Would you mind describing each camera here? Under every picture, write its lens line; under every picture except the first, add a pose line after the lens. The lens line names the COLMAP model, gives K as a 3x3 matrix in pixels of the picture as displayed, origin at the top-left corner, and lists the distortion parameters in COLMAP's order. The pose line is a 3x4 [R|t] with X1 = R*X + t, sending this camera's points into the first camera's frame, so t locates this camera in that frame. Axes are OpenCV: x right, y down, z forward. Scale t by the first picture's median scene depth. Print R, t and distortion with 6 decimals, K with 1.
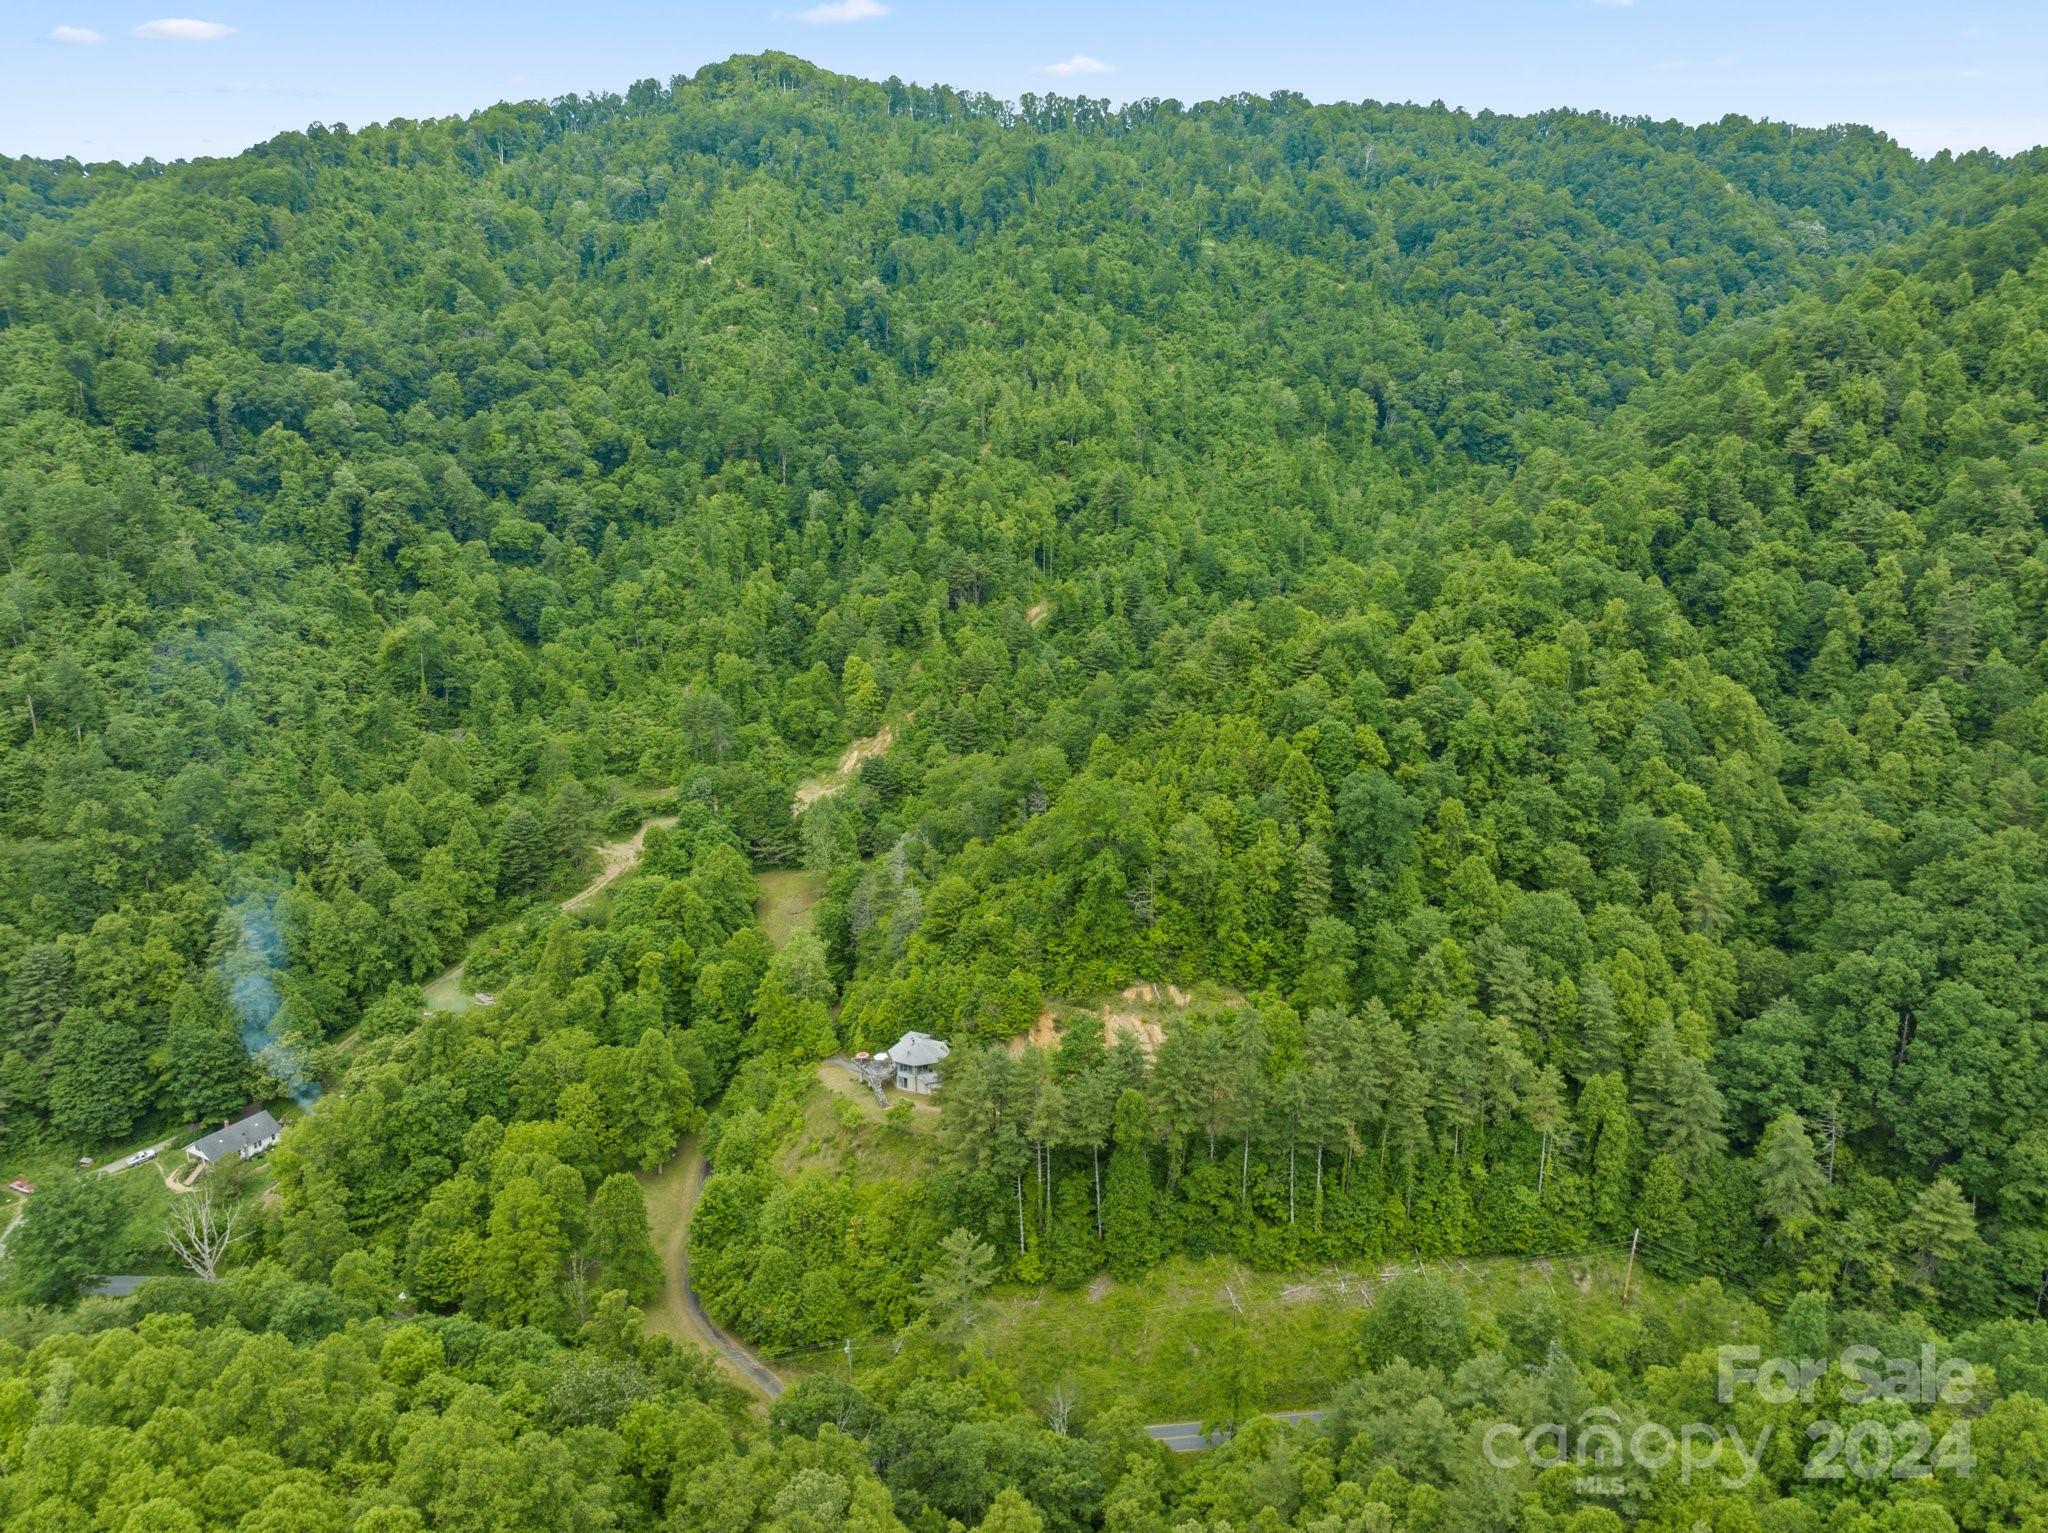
lens RADIAL K [[1442.9, 0, 1030.8], [0, 1442.9, 758.8], [0, 0, 1]] dist [-0.037188, -0.004594]
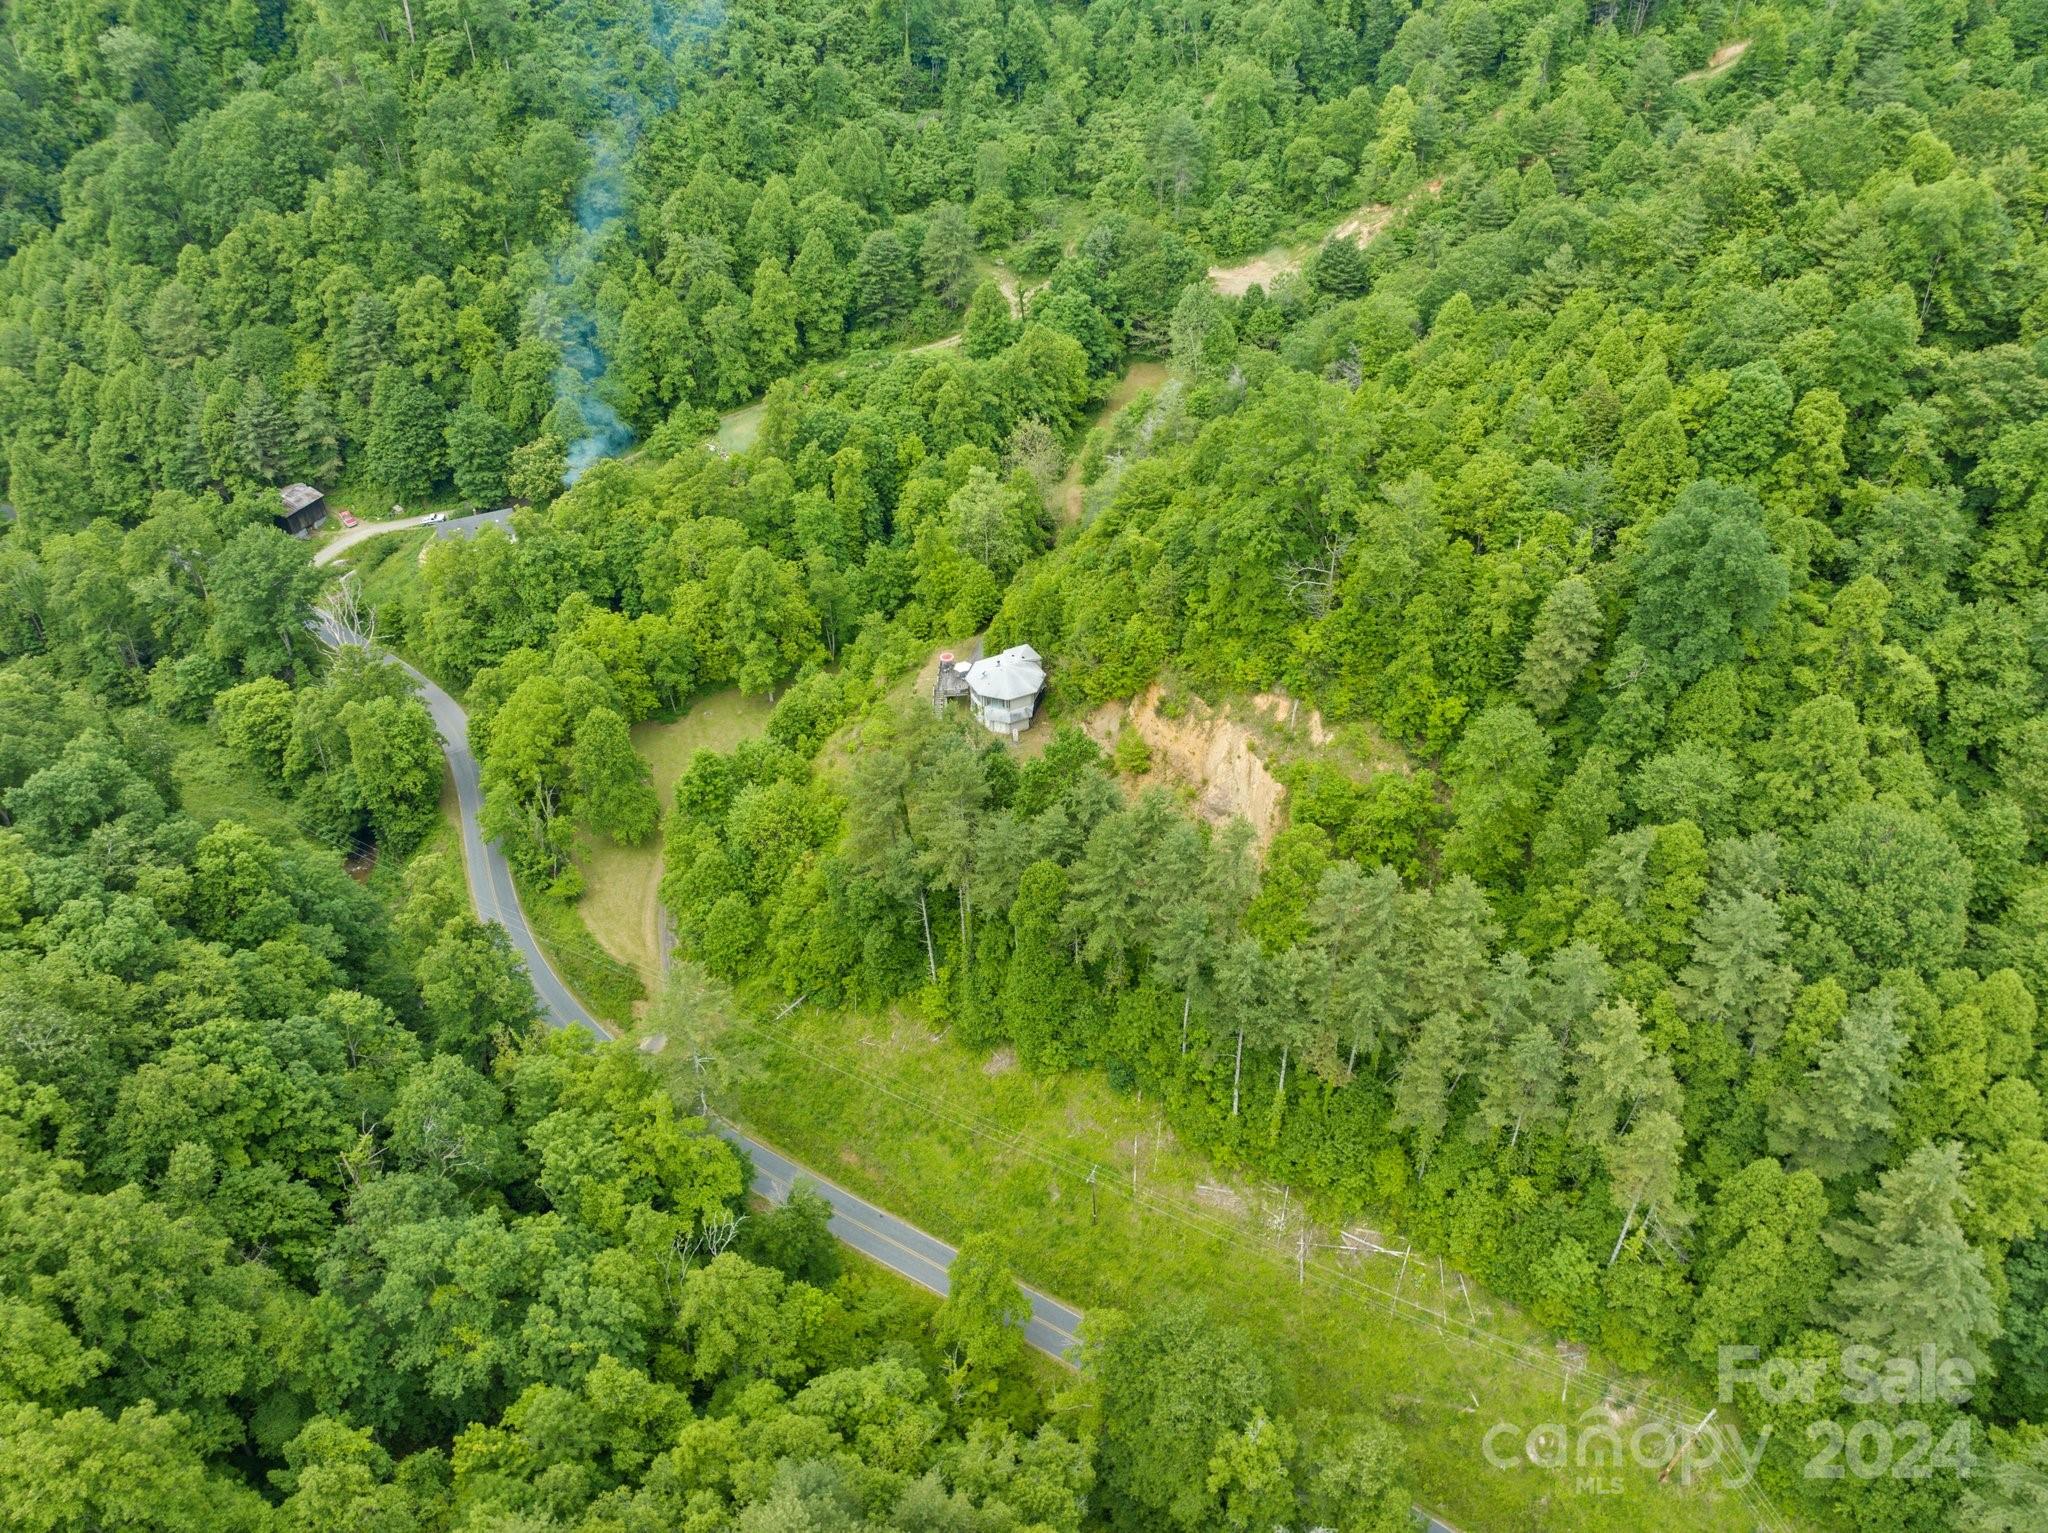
lens RADIAL K [[1442.9, 0, 1030.8], [0, 1442.9, 758.8], [0, 0, 1]] dist [-0.037188, -0.004594]
pose [[0.817423, 0.359317, -0.450234, 0.270486], [-0.147744, 0.886237, 0.439040, -0.091482], [0.556769, -0.292362, 0.777517, 0.348139]]
